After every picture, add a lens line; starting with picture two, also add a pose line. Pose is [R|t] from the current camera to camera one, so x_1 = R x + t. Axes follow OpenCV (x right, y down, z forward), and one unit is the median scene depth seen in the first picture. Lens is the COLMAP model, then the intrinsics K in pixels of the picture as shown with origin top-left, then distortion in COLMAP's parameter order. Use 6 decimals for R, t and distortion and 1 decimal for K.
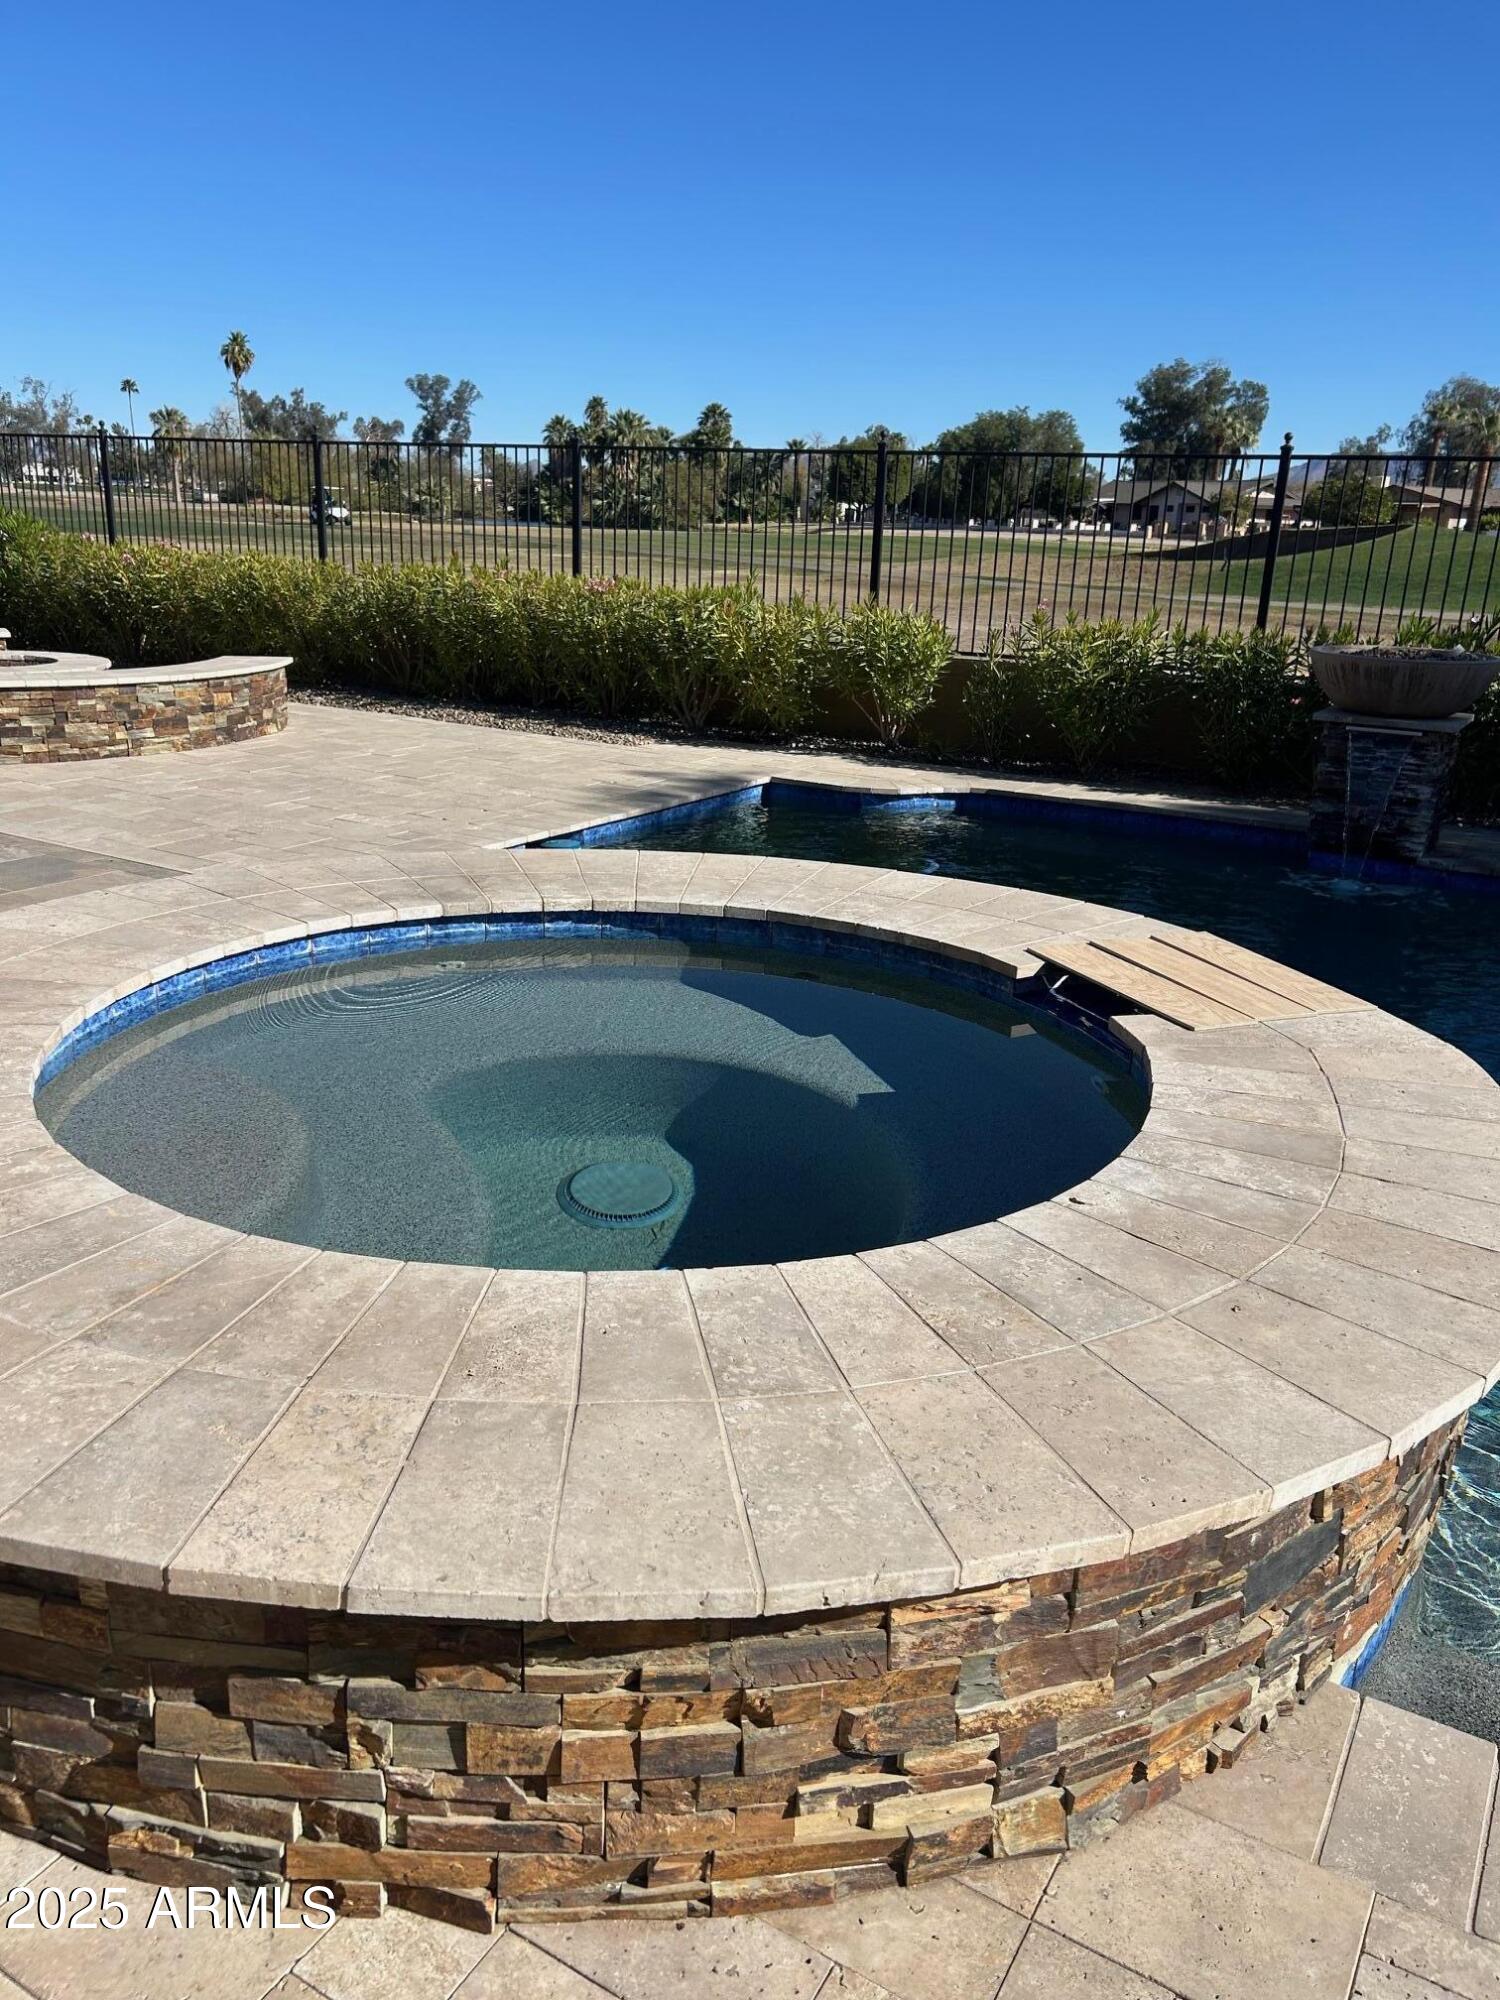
lens RADIAL K [[1512.0, 0, 747.8], [0, 1512.0, 1008.1], [0, 0, 1]] dist [0.061092, -0.069842]
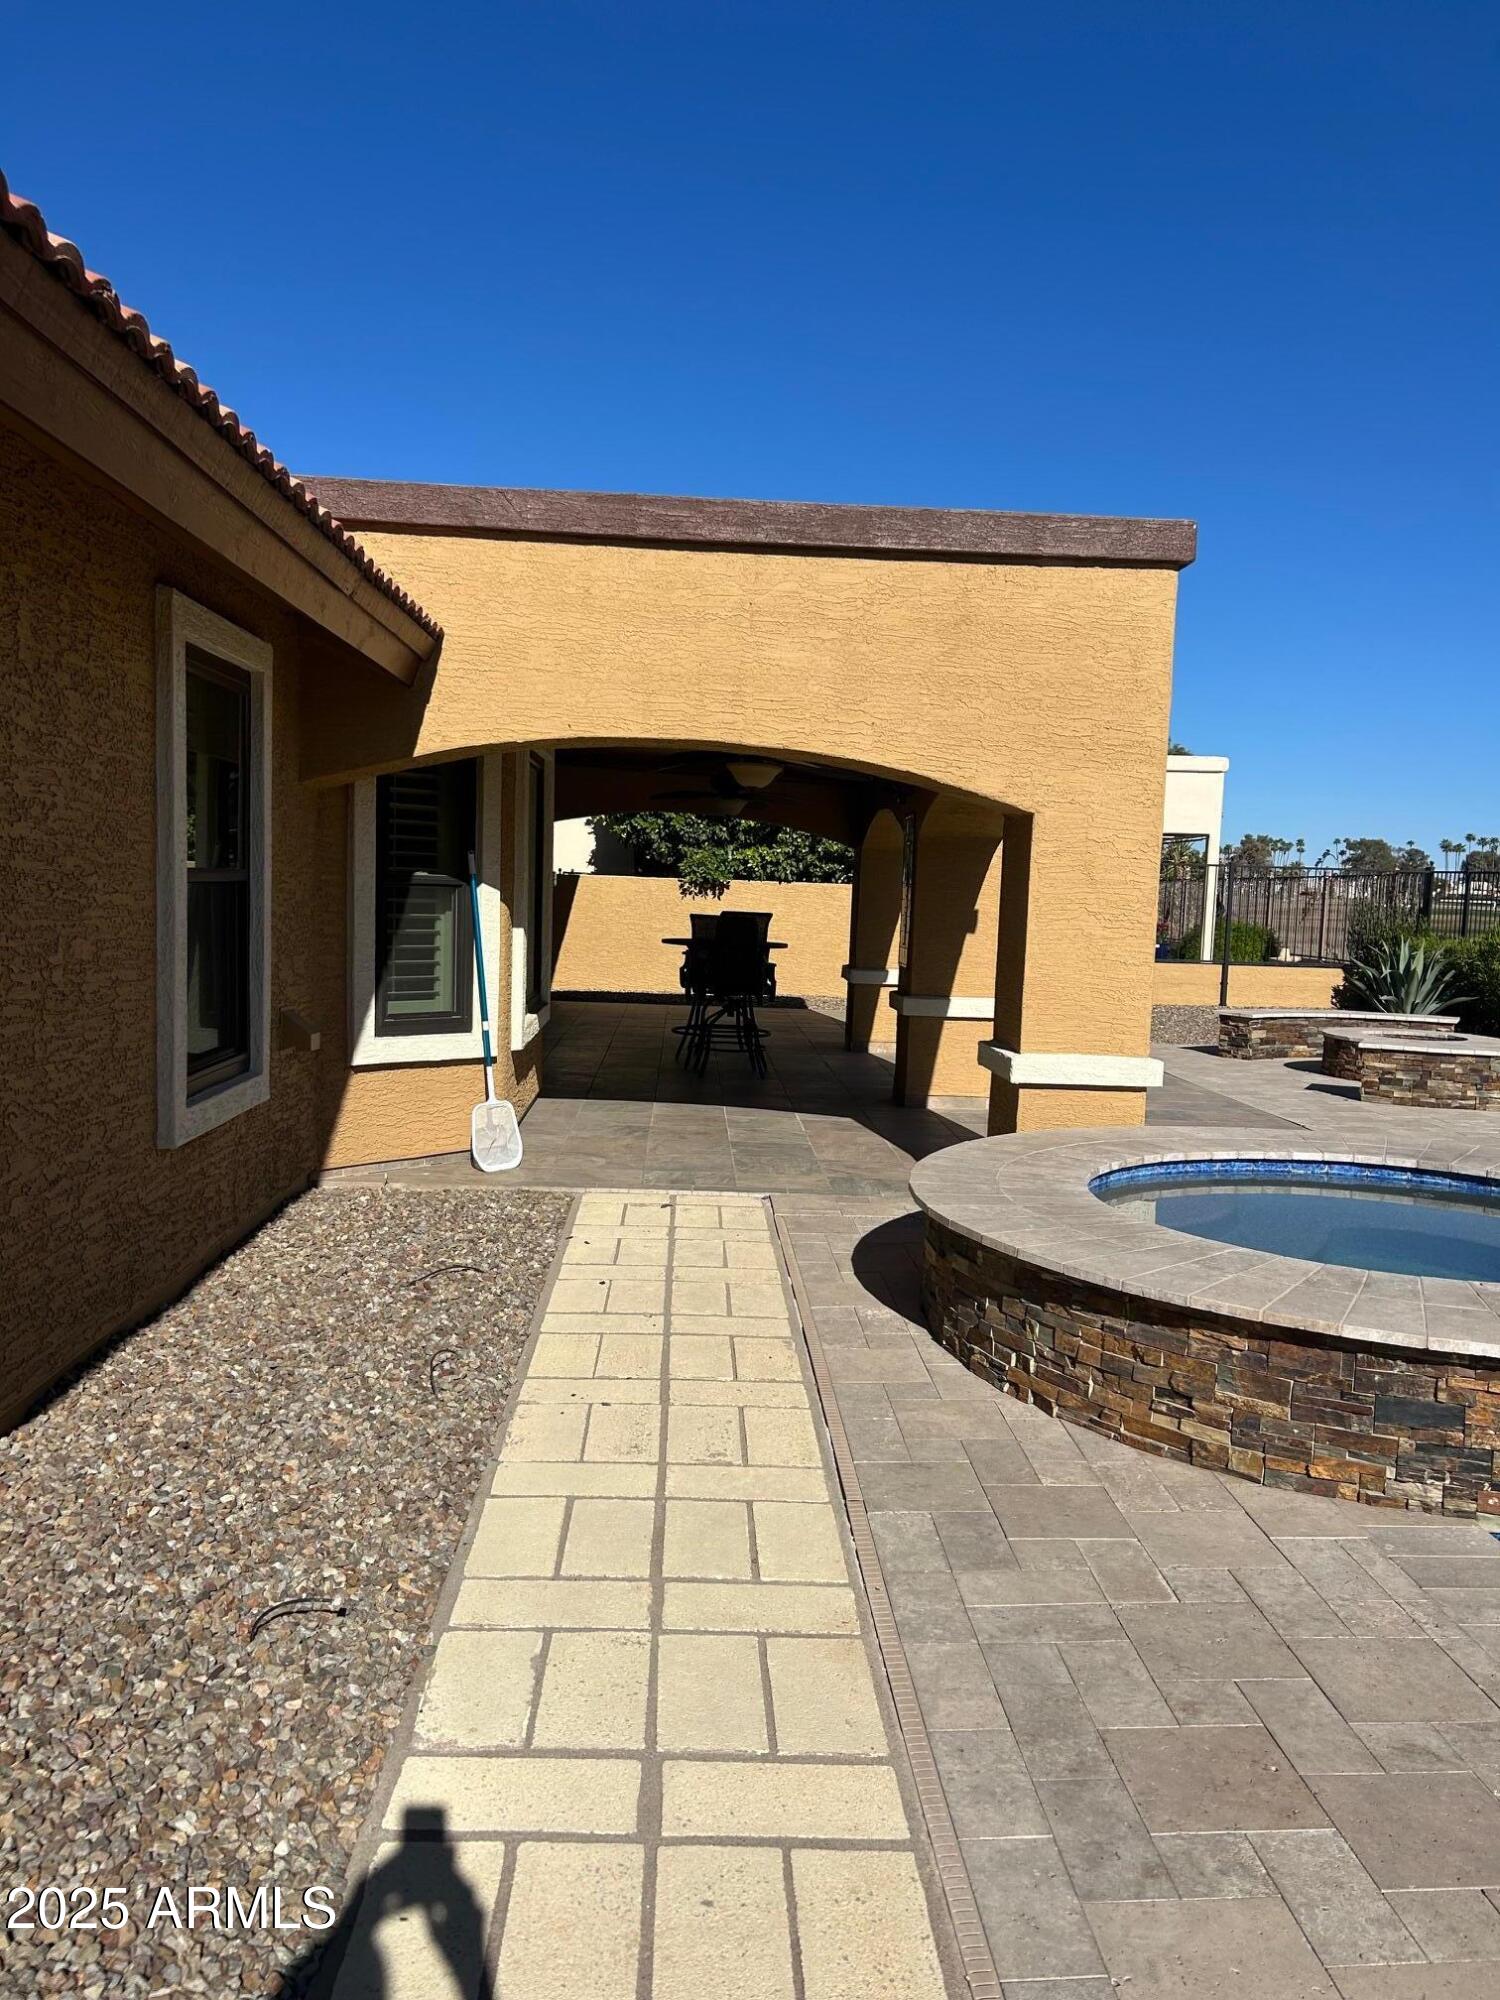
lens RADIAL K [[1512.0, 0, 748.1], [0, 1512.0, 1001.4], [0, 0, 1]] dist [0.061092, -0.069842]
pose [[0.549413, 0.050172, -0.834043, 0.344445], [-0.270268, 0.955205, -0.120575, 0.072262], [0.790633, 0.291661, 0.538362, -0.216713]]
